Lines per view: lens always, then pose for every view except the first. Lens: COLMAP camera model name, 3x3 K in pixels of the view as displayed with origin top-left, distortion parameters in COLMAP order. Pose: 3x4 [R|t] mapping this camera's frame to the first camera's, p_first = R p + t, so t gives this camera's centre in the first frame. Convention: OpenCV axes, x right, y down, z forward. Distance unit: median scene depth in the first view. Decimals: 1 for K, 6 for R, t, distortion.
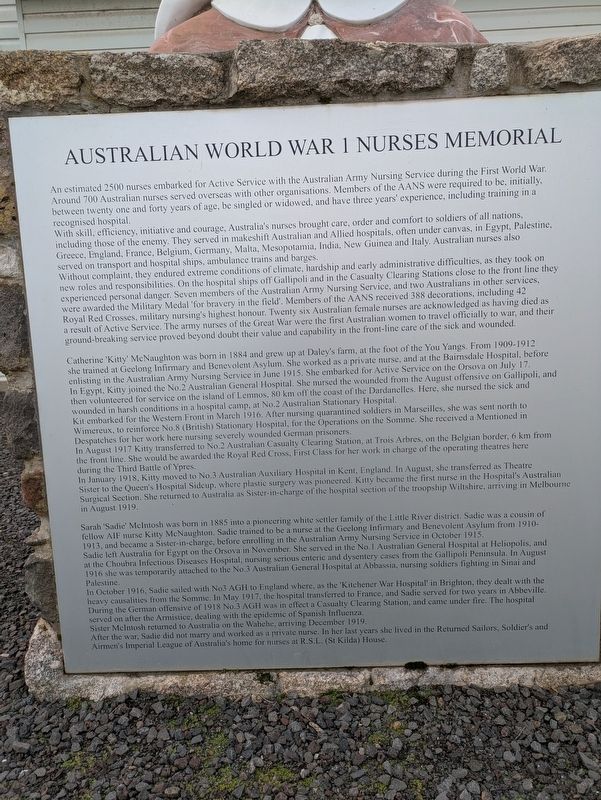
lens RADIAL K [[583.1, 0, 300.7], [0, 583.1, 397.8], [0, 0, 1]] dist [0.012053, -0.001358]
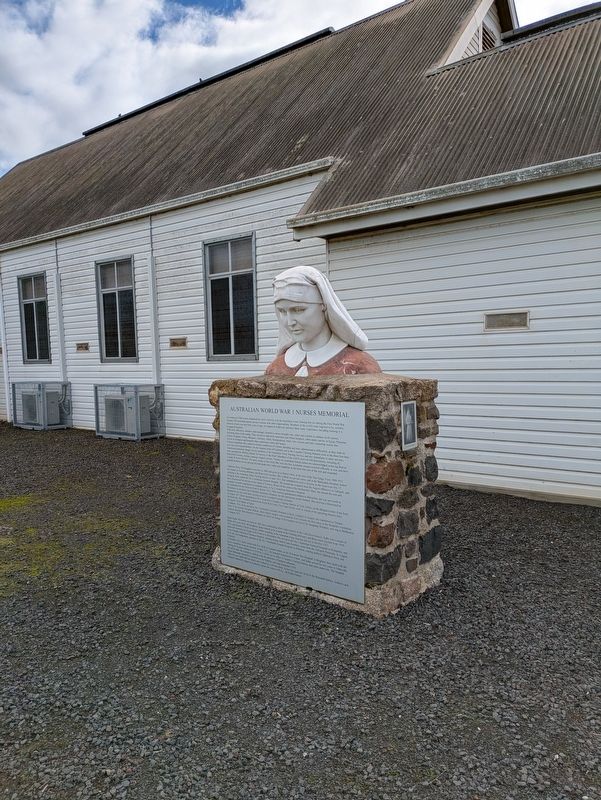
lens RADIAL K [[583.1, 0, 300.1], [0, 583.1, 400.5], [0, 0, 1]] dist [0.012053, -0.001358]
pose [[0.799662, 0.066785, -0.596725, 1.872487], [-0.115635, 0.992321, -0.043900, -0.329841], [0.589211, 0.104107, 0.801244, -1.450607]]
